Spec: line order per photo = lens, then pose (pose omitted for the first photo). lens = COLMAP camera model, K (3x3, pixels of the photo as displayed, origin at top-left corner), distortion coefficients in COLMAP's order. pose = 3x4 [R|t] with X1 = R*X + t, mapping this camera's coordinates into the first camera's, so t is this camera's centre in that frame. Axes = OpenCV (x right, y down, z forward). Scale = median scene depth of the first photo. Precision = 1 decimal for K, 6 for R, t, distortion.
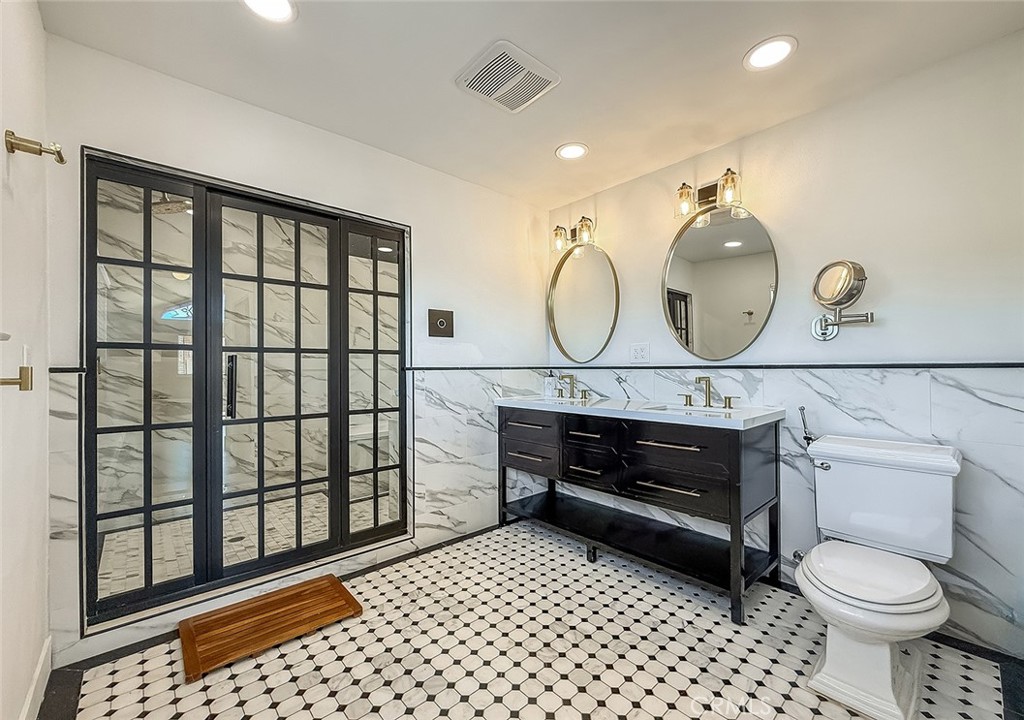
lens RADIAL K [[421.3, 0, 545.0], [0, 421.3, 366.4], [0, 0, 1]] dist [0.001305, 0.000285]
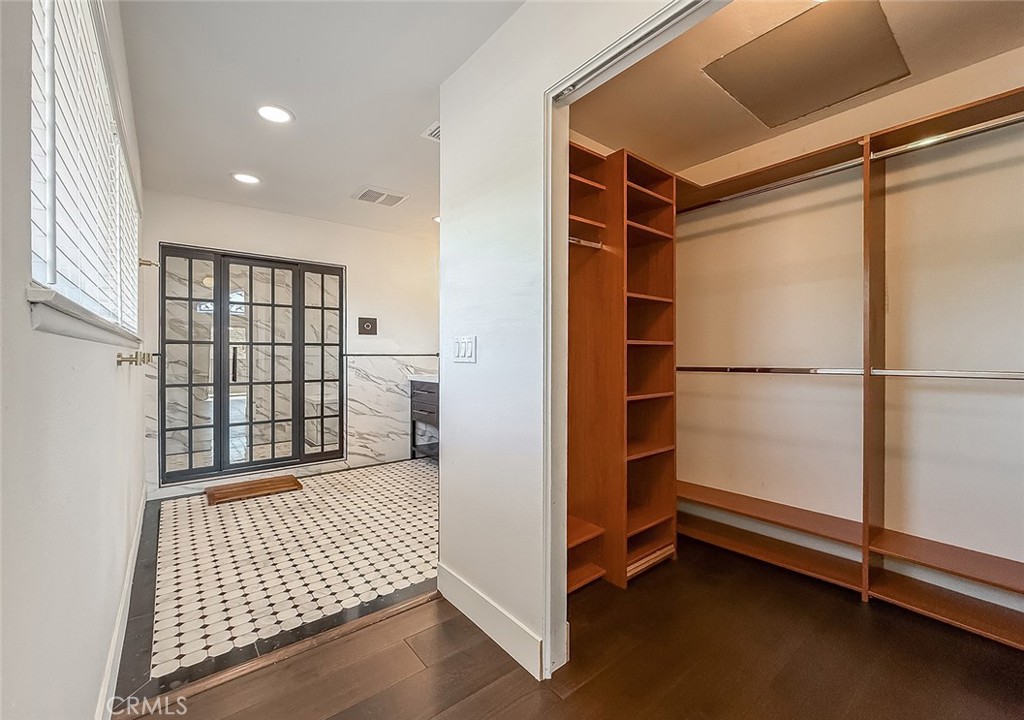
lens RADIAL K [[407.4, 0, 528.5], [0, 407.4, 355.9], [0, 0, 1]] dist [0.001103, 0.000154]
pose [[0.998727, 0.005942, -0.050094, 0.539299], [-0.005661, 0.999967, 0.005747, -0.004703], [0.050127, -0.005456, 0.998728, -0.608771]]
